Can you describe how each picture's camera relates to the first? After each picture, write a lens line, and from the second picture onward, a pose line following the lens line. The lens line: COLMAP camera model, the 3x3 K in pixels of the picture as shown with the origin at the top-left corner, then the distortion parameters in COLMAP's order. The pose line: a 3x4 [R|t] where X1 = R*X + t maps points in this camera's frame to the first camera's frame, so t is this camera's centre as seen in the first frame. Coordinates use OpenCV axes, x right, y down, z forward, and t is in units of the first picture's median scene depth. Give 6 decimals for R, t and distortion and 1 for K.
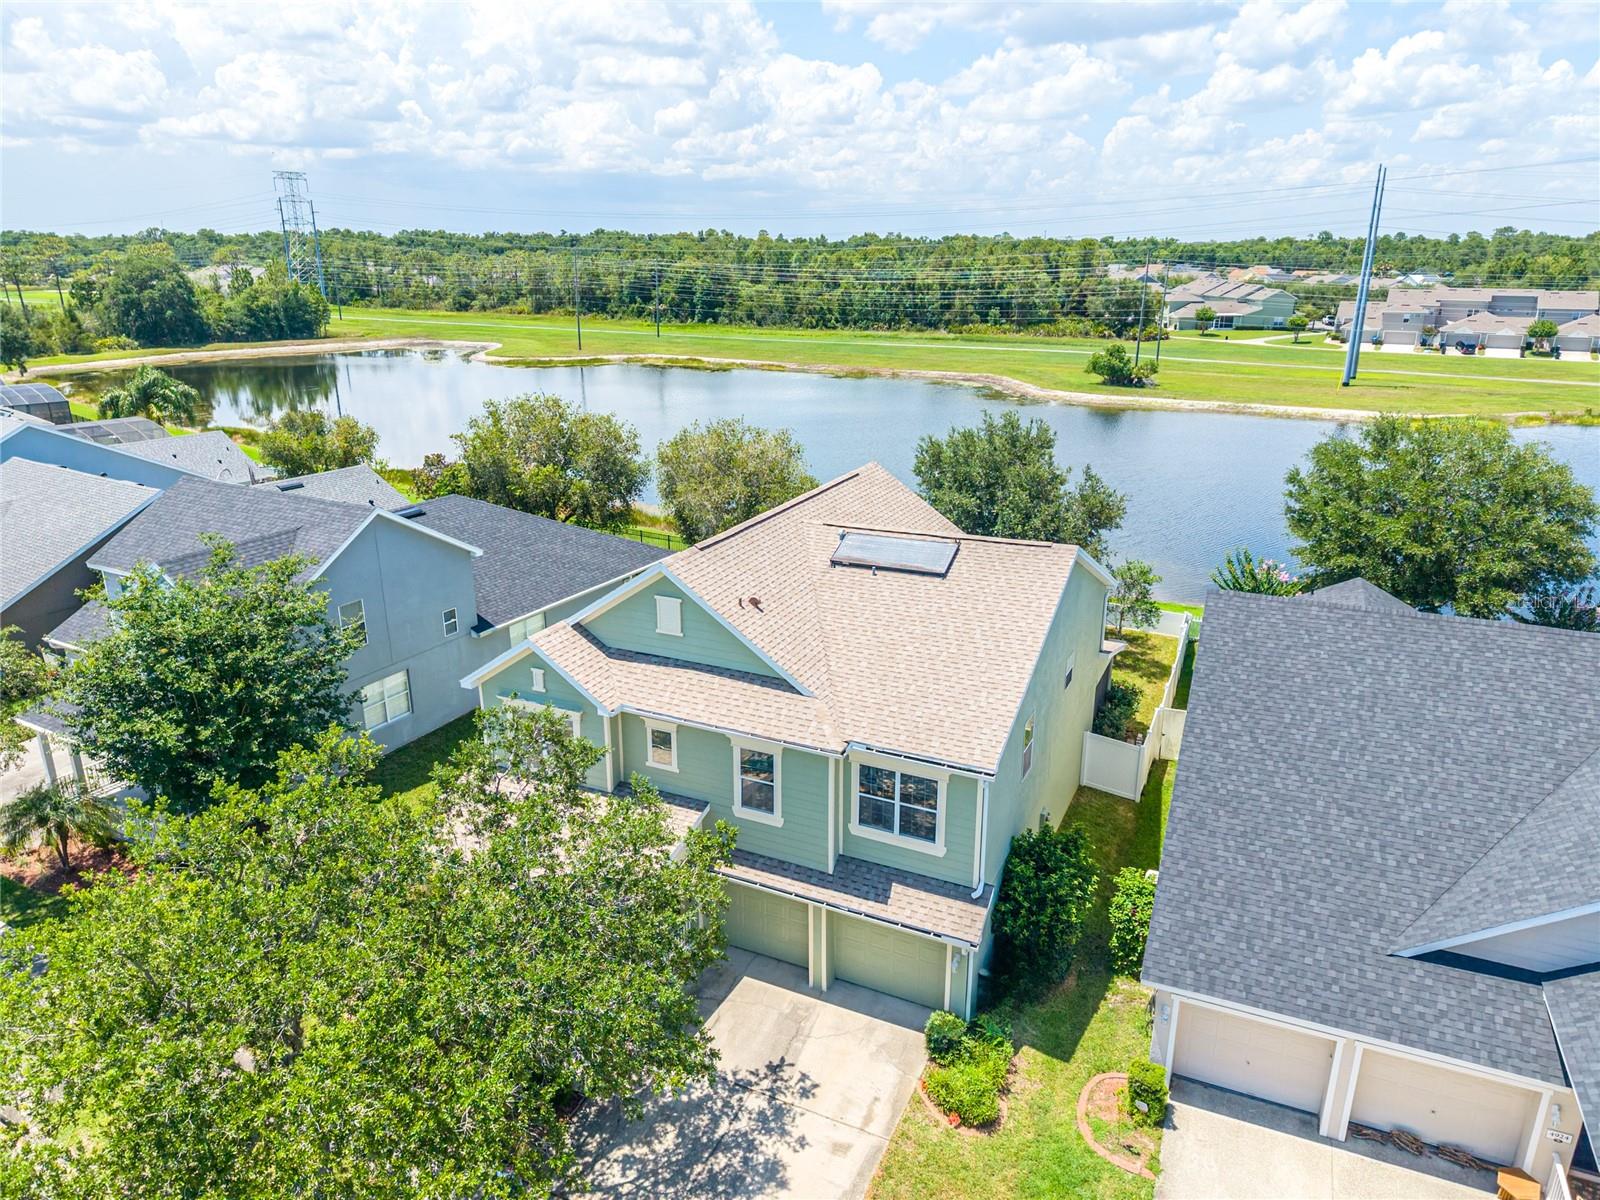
lens RADIAL K [[1072.1, 0, 803.2], [0, 1072.1, 597.1], [0, 0, 1]] dist [0.047338, -0.047007]
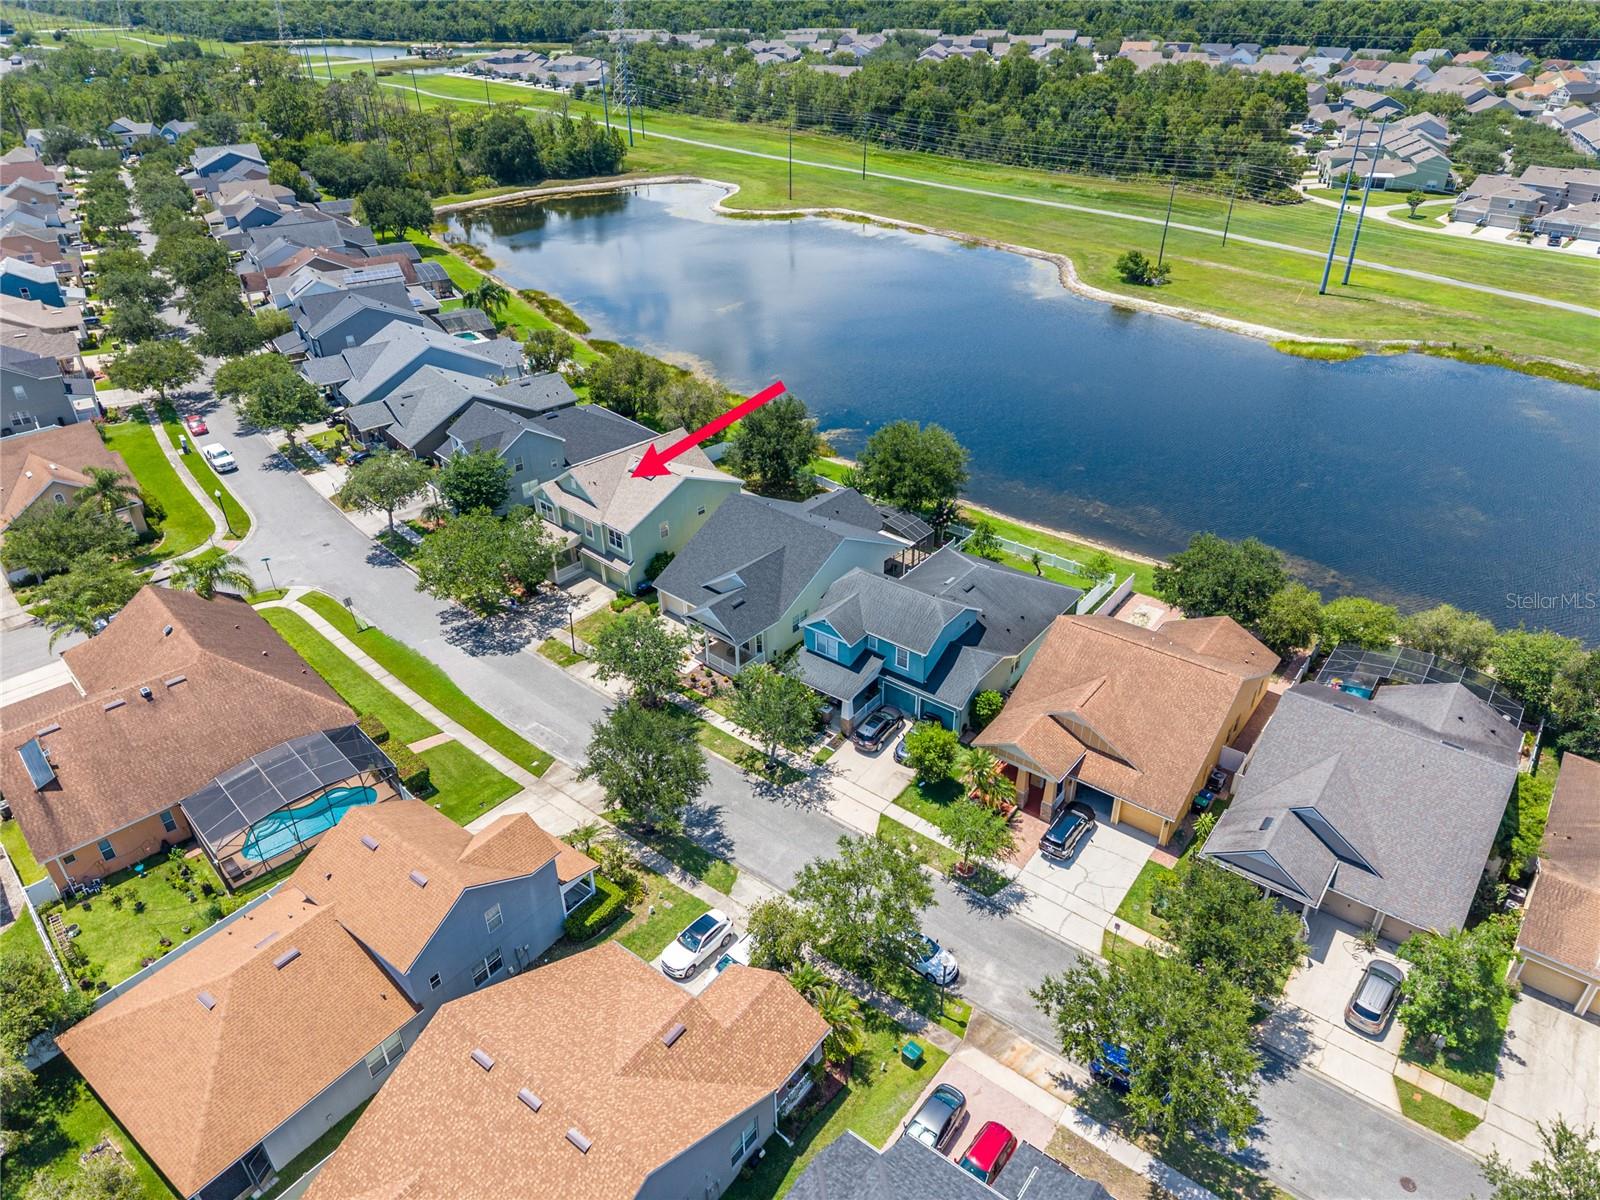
lens RADIAL K [[1072.1, 0, 803.2], [0, 1072.1, 597.1], [0, 0, 1]] dist [0.047338, -0.047007]
pose [[0.951651, 0.149296, -0.268461, 0.399422], [-0.084119, 0.967199, 0.239687, -0.132041], [0.295439, -0.205516, 0.932995, -0.553677]]
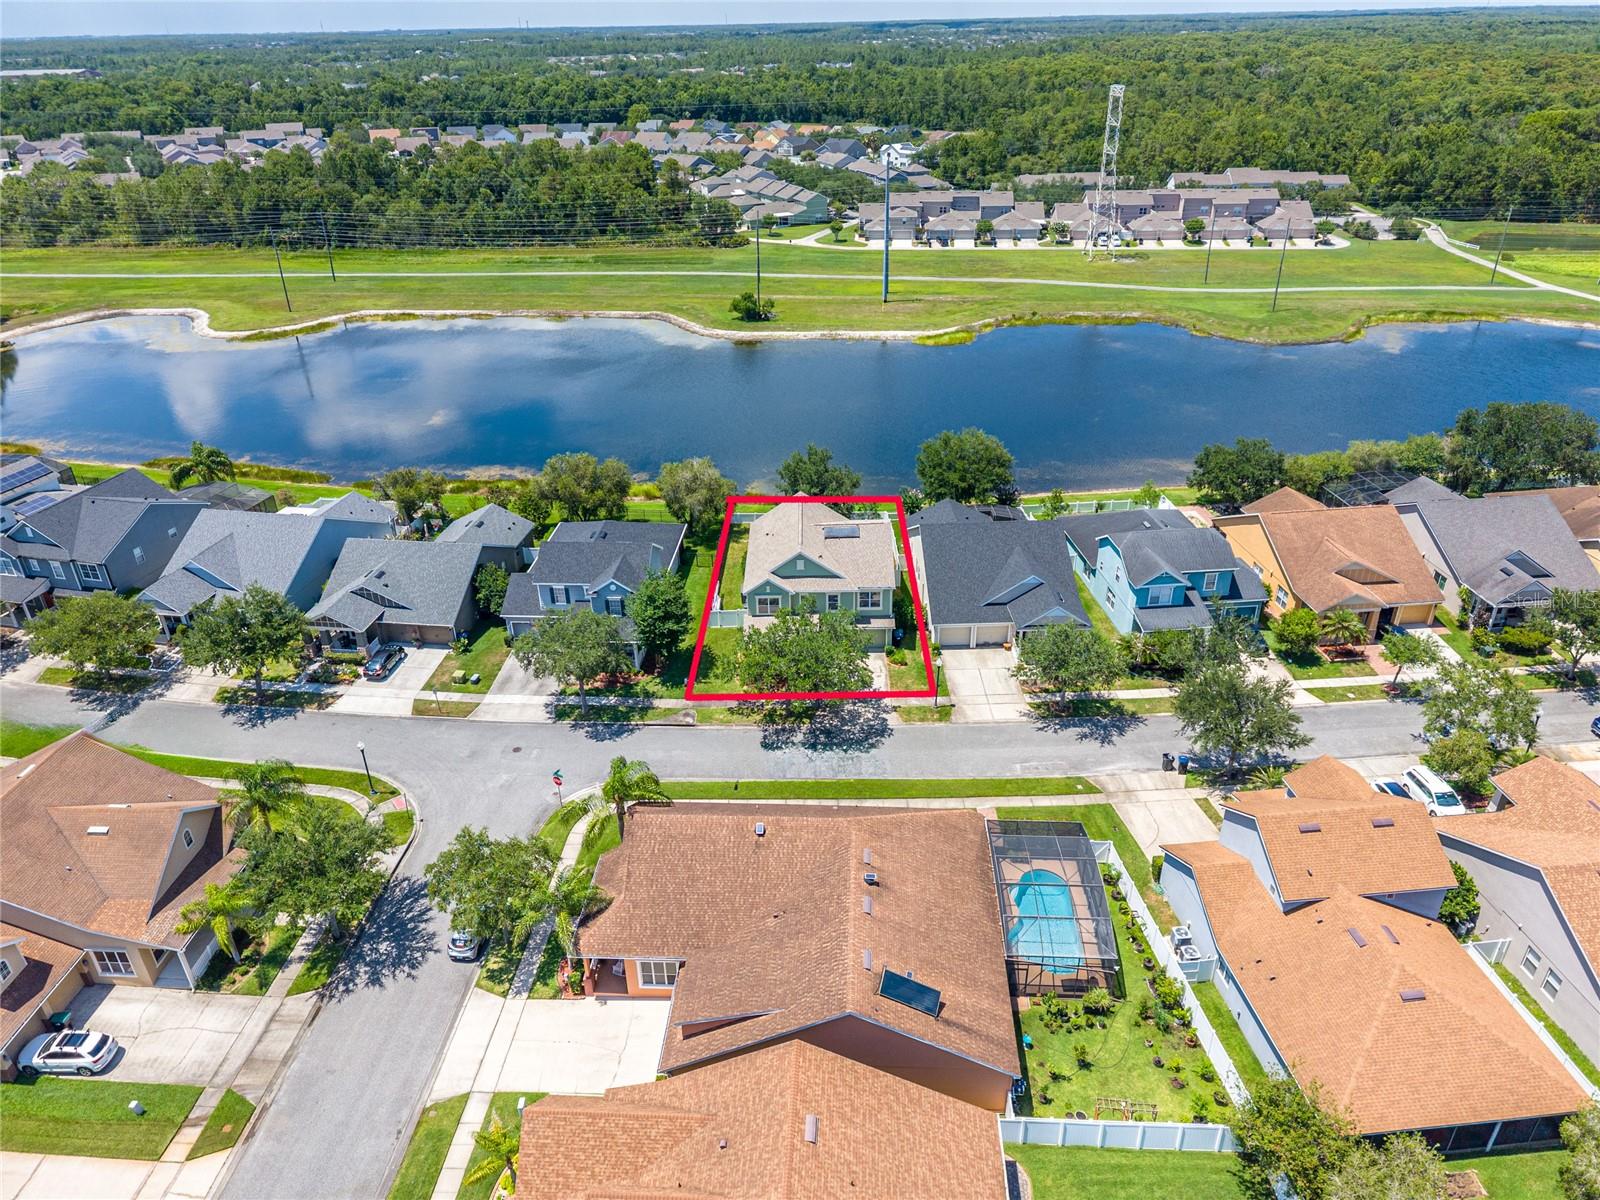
lens RADIAL K [[1072.1, 0, 803.2], [0, 1072.1, 597.1], [0, 0, 1]] dist [0.047338, -0.047007]
pose [[0.905487, -0.216753, 0.364845, -0.340775], [0.151298, 0.968115, 0.199654, -0.139609], [-0.396487, -0.125584, 0.909410, -0.542219]]
